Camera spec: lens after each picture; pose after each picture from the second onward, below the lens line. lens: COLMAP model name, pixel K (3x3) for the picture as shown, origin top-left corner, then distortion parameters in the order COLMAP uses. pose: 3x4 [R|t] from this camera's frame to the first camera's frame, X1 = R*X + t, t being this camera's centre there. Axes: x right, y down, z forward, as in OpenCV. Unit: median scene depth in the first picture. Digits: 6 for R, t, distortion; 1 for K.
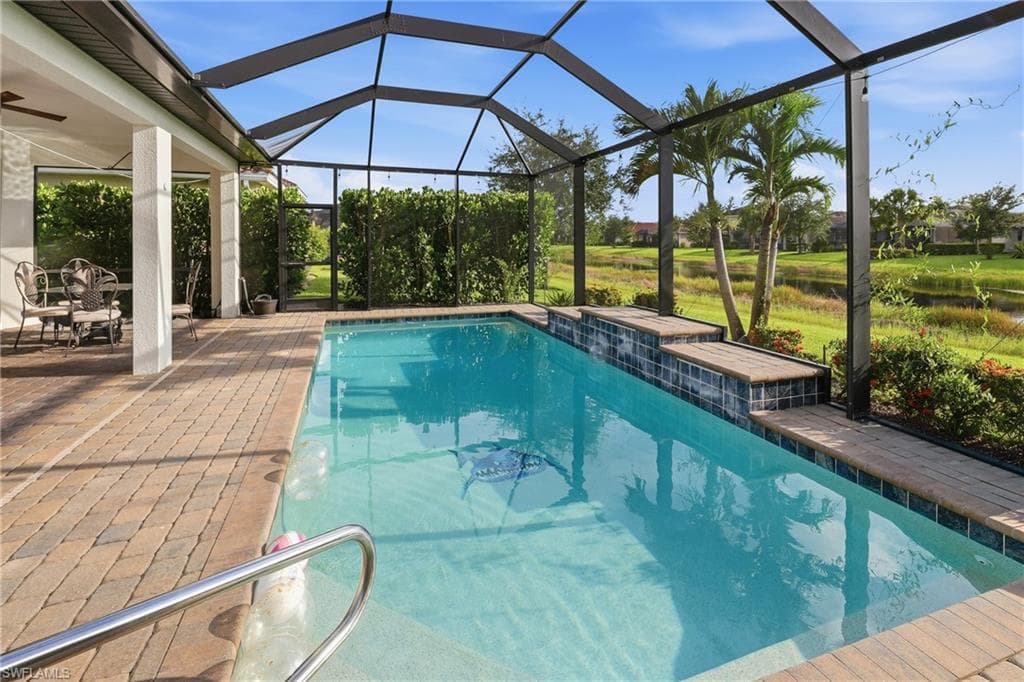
lens RADIAL K [[488.7, 0, 531.2], [0, 488.7, 240.7], [0, 0, 1]] dist [0.000501, -0.000243]
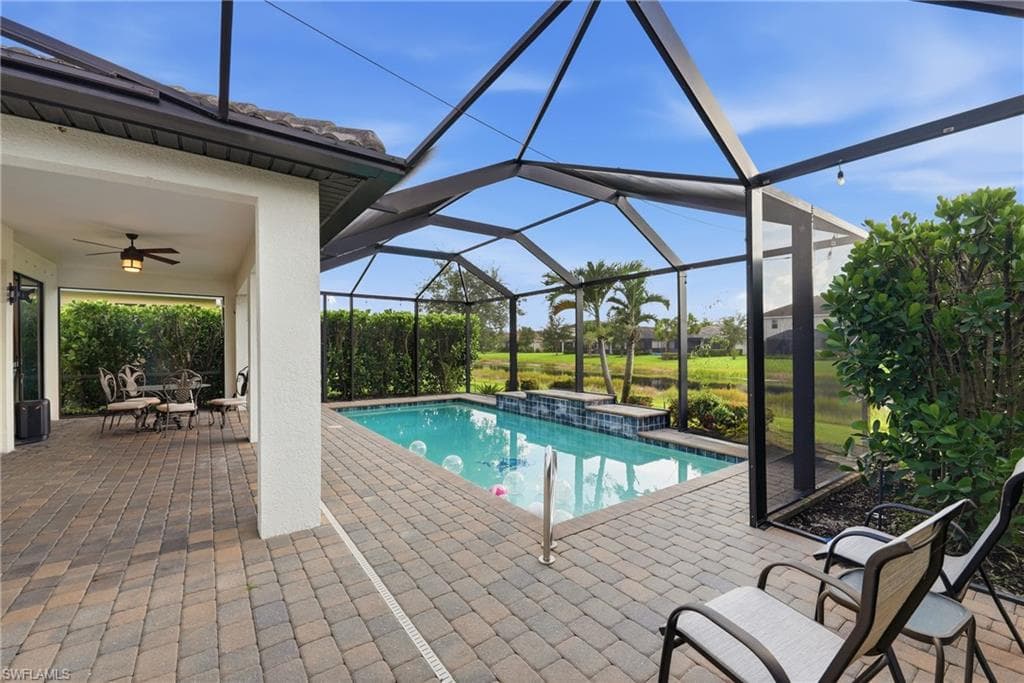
lens RADIAL K [[419.0, 0, 511.5], [0, 419.0, 347.2], [0, 0, 1]] dist [0.002339, 0.000122]
pose [[0.965124, -0.001607, 0.261787, -0.365901], [0.001461, 0.999999, 0.000753, -0.010347], [-0.261788, -0.000344, 0.965125, -0.397021]]
